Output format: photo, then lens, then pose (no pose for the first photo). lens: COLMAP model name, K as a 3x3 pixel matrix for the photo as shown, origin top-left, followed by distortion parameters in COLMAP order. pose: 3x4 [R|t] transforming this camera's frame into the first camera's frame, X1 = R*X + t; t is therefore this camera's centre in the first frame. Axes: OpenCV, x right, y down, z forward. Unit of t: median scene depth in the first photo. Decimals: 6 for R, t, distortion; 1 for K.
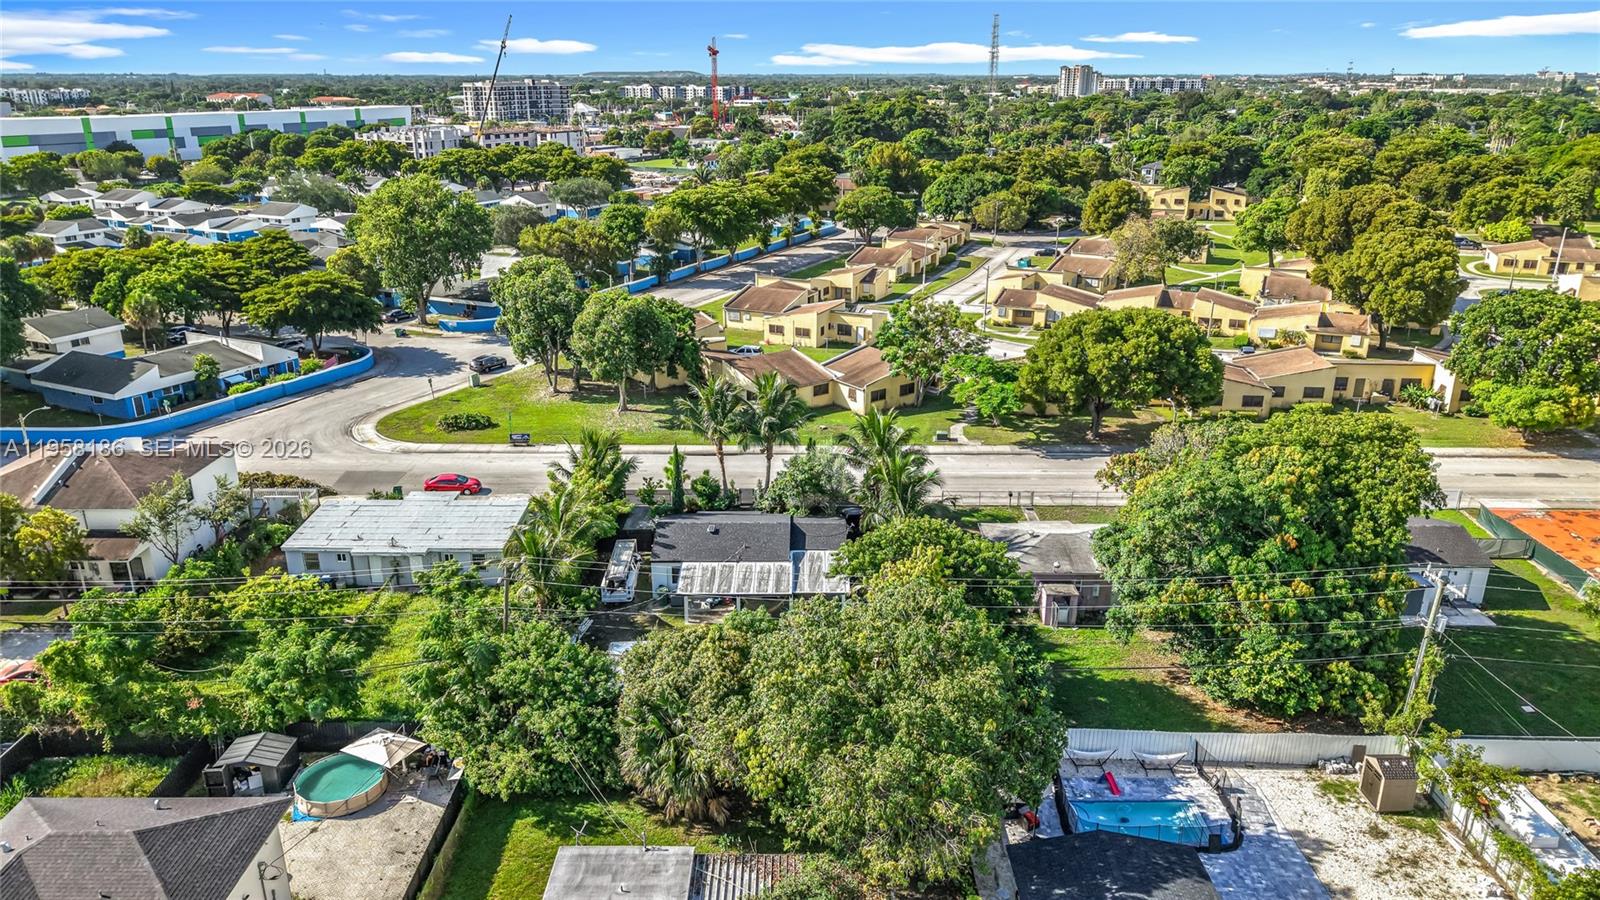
lens RADIAL K [[1097.8, 0, 800.0], [0, 1097.8, 450.0], [0, 0, 1]] dist [0.026110, -0.032538]
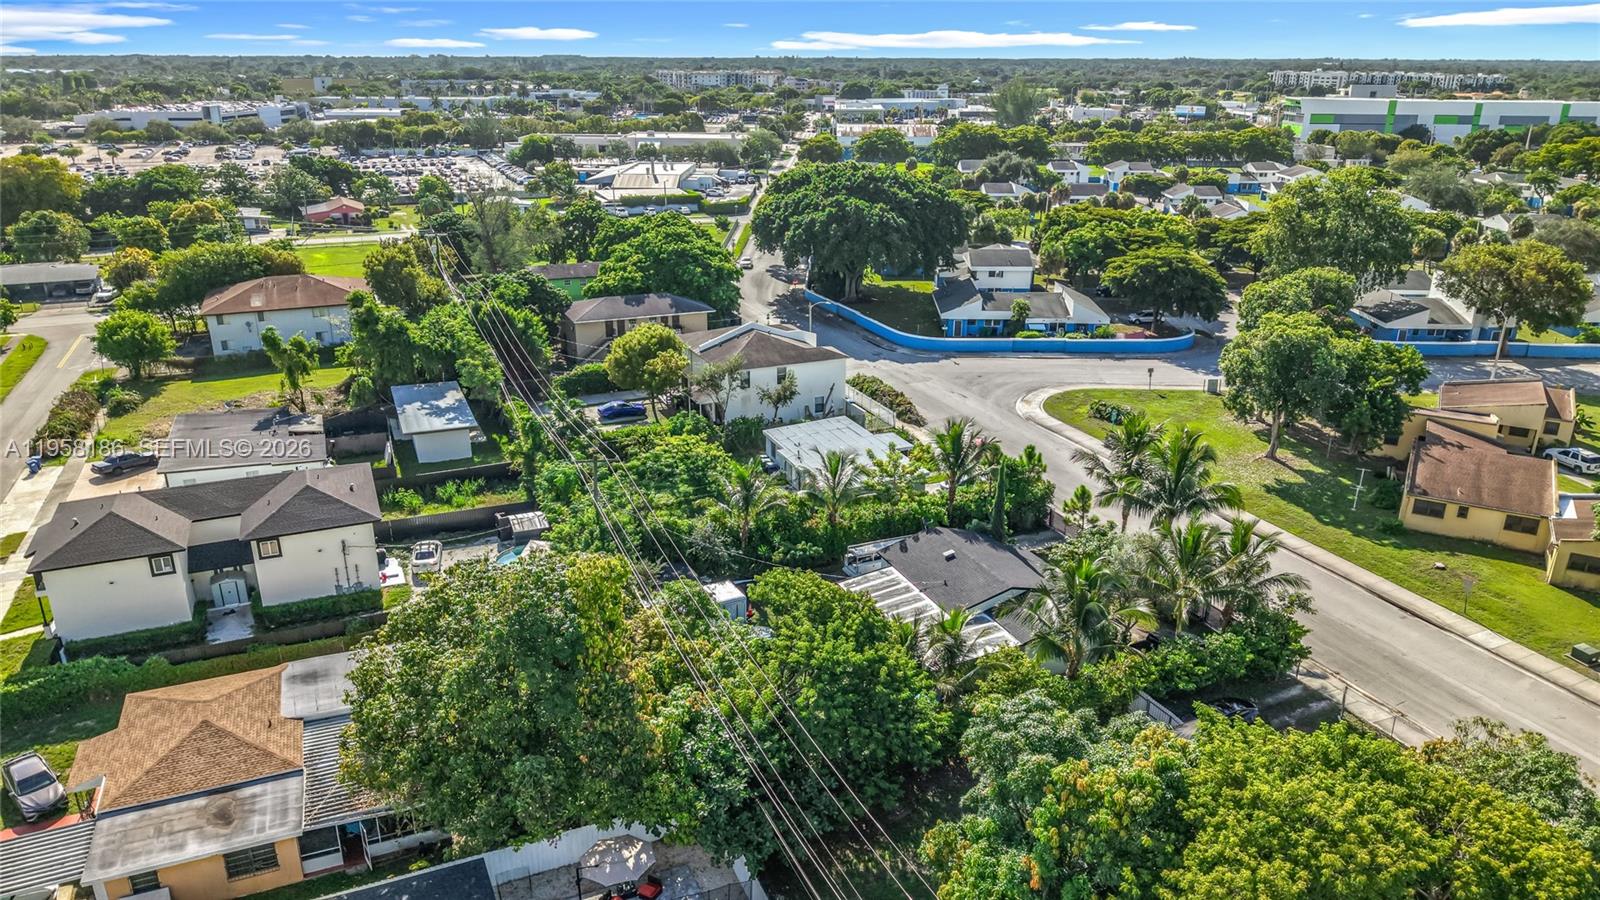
lens RADIAL K [[1123.0, 0, 785.6], [0, 1123.0, 400.7], [0, 0, 1]] dist [0.004001, -0.003597]
pose [[0.390126, 0.270979, -0.879984, 0.420830], [-0.300532, 0.940847, 0.156485, -0.097163], [0.870334, 0.203415, 0.448487, 0.285816]]
